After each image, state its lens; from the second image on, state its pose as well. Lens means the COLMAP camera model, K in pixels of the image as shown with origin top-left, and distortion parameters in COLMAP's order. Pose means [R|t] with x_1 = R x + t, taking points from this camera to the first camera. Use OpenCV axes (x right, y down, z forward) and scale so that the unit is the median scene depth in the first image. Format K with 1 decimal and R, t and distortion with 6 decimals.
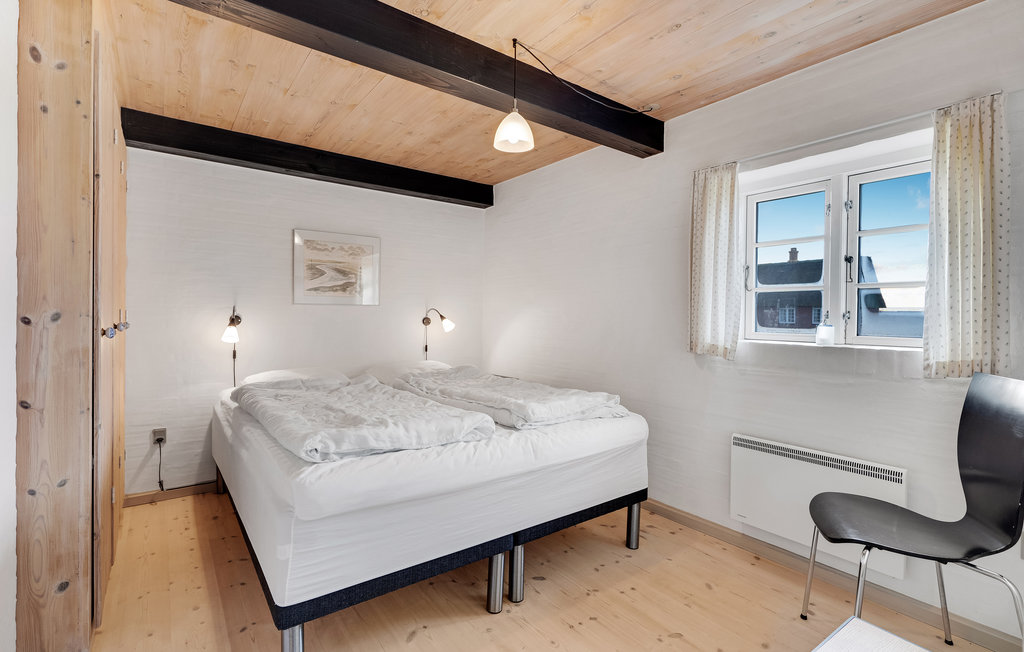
lens RADIAL K [[480.3, 0, 508.8], [0, 480.3, 322.2], [0, 0, 1]] dist [0.000560, 0.000187]
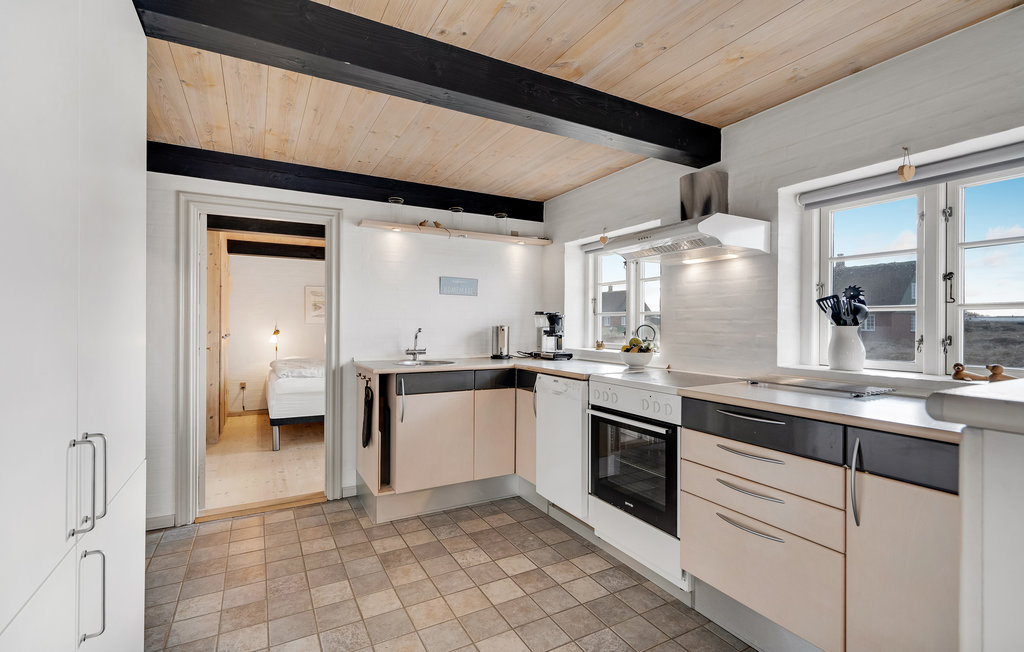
lens RADIAL K [[471.8, 0, 510.2], [0, 471.8, 328.8], [0, 0, 1]] dist [-0.000722, 0.000041]
pose [[0.991137, -0.003255, -0.132801, 0.763502], [0.002742, 0.999988, -0.004047, -0.008264], [0.132813, 0.003647, 0.991134, -0.965690]]
